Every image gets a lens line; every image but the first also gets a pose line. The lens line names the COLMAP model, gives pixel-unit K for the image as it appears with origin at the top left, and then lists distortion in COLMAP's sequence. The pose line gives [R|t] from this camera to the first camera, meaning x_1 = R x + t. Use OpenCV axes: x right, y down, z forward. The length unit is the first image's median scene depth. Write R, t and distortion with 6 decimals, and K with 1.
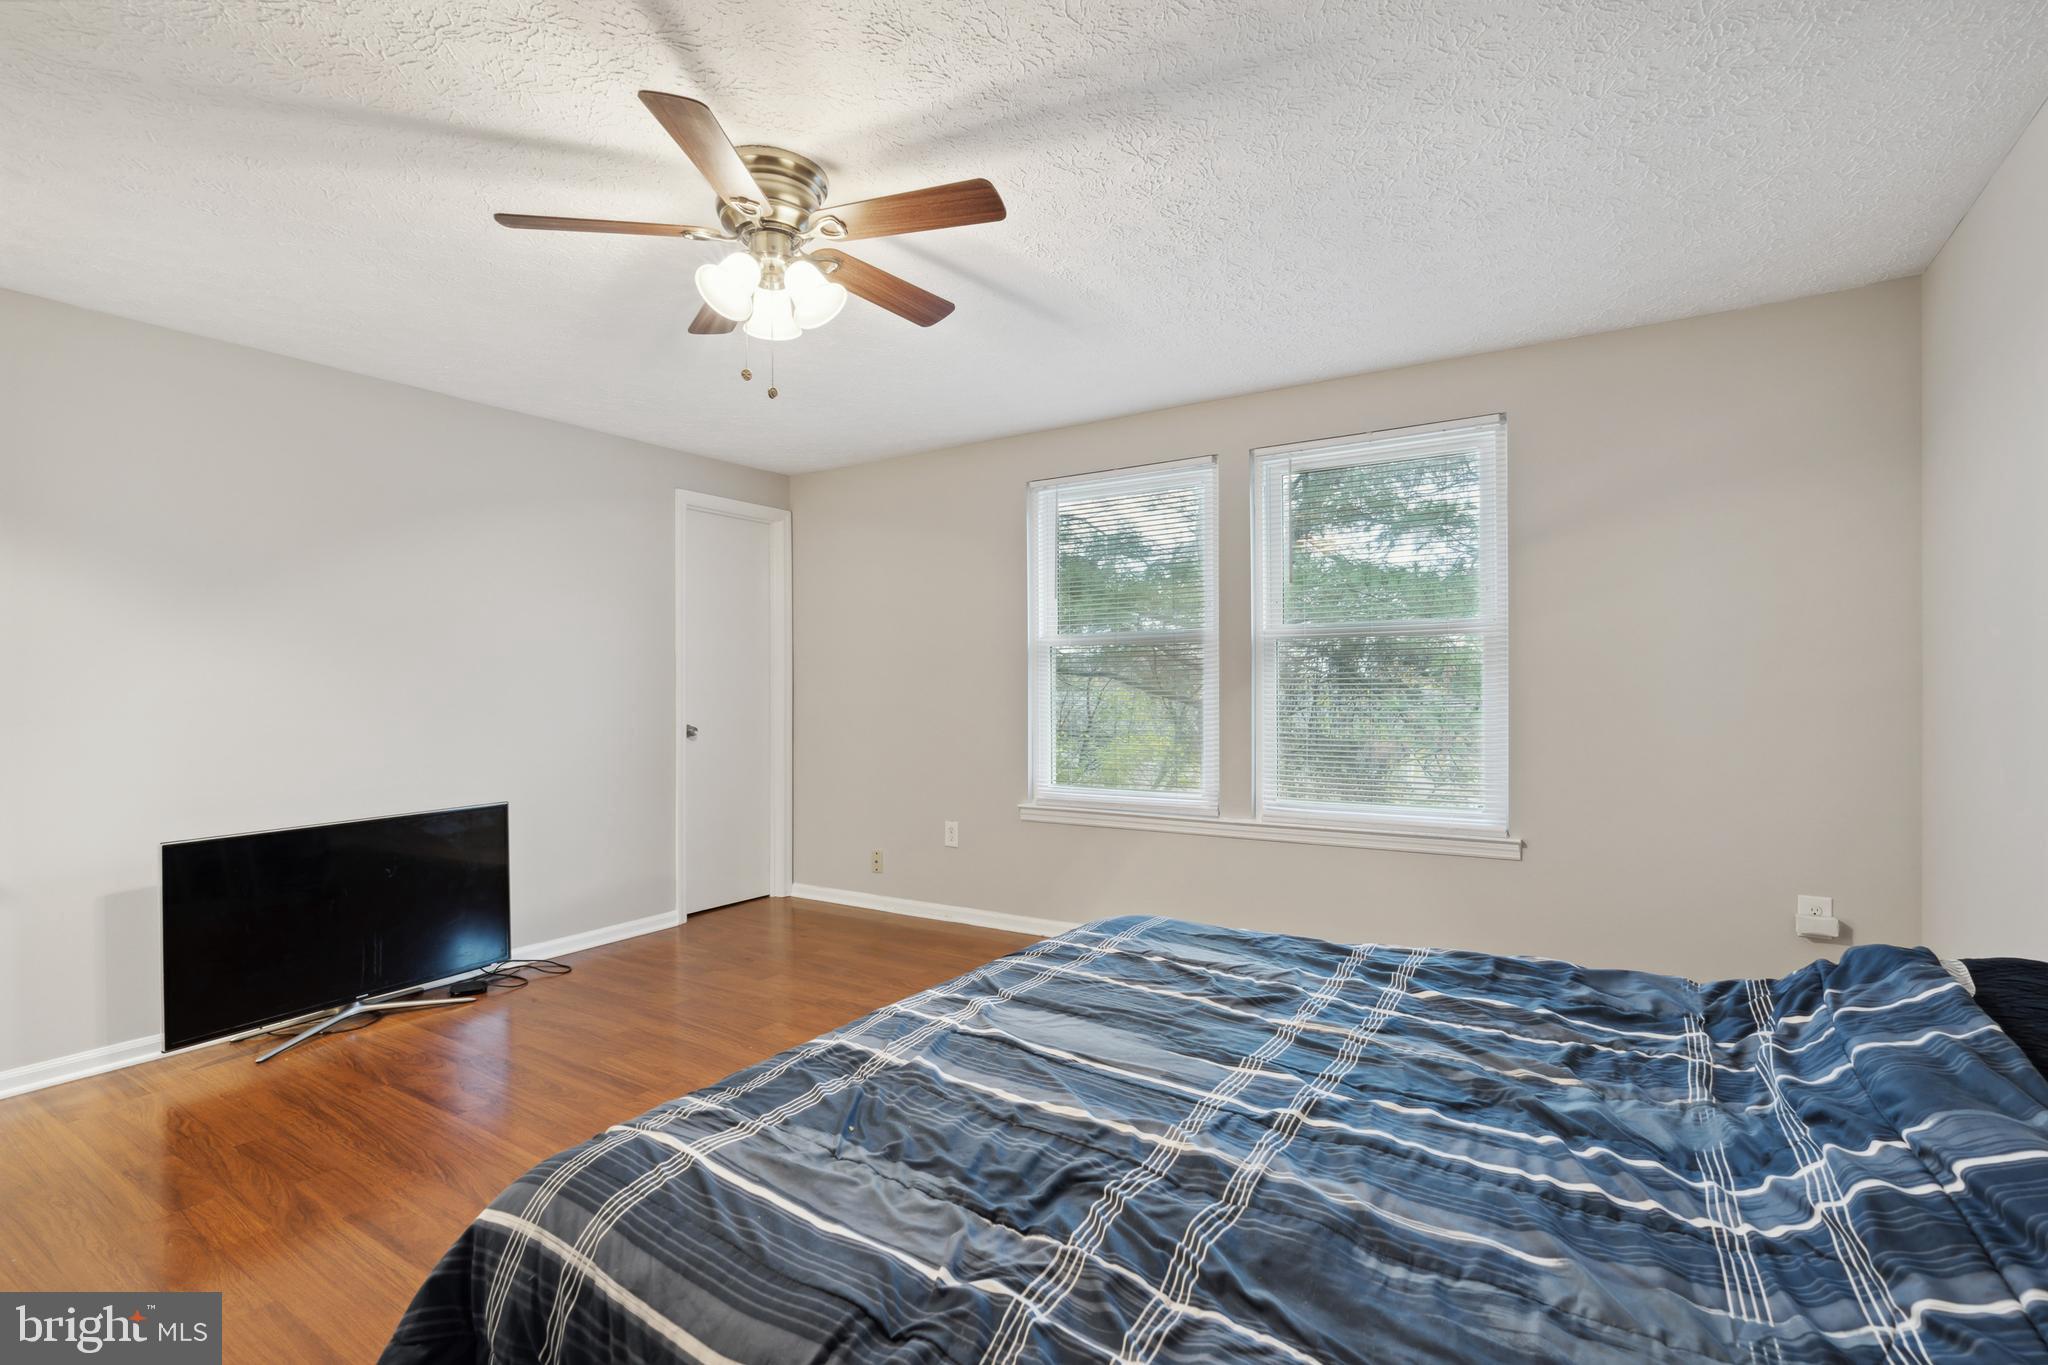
lens RADIAL K [[945.7, 0, 1029.4], [0, 945.7, 678.8], [0, 0, 1]] dist [-0.001770, 0.000570]
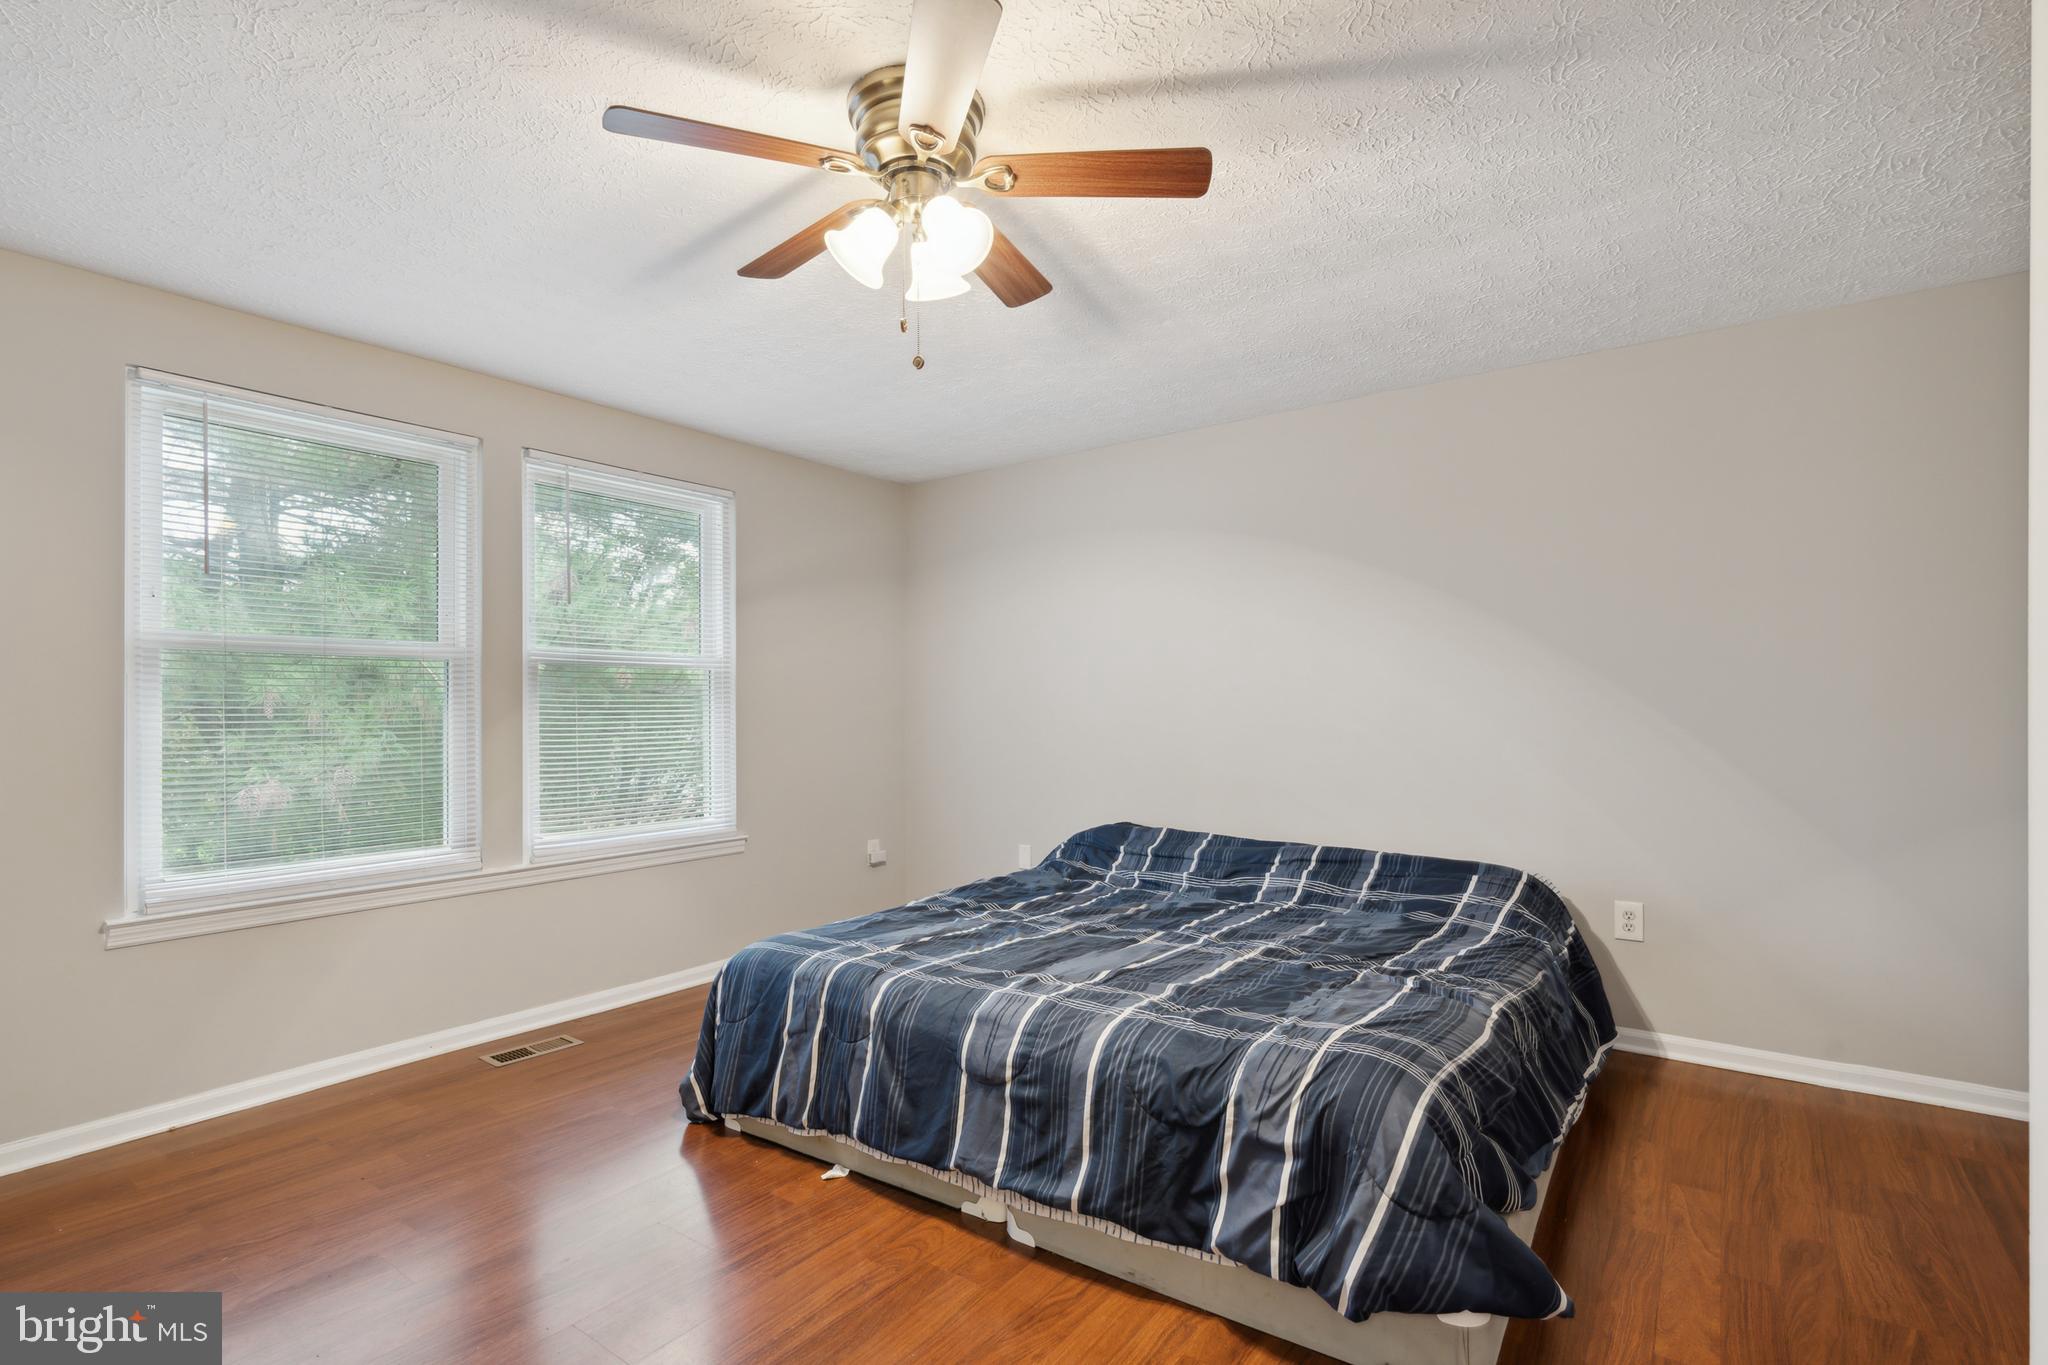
lens RADIAL K [[962.8, 0, 1022.6], [0, 962.8, 705.1], [0, 0, 1]] dist [0.000621, 0.000218]
pose [[0.057100, 0.007326, 0.998342, -0.889909], [-0.005380, 0.999961, -0.007030, 0.008800], [-0.998354, -0.004970, 0.057137, 0.676127]]
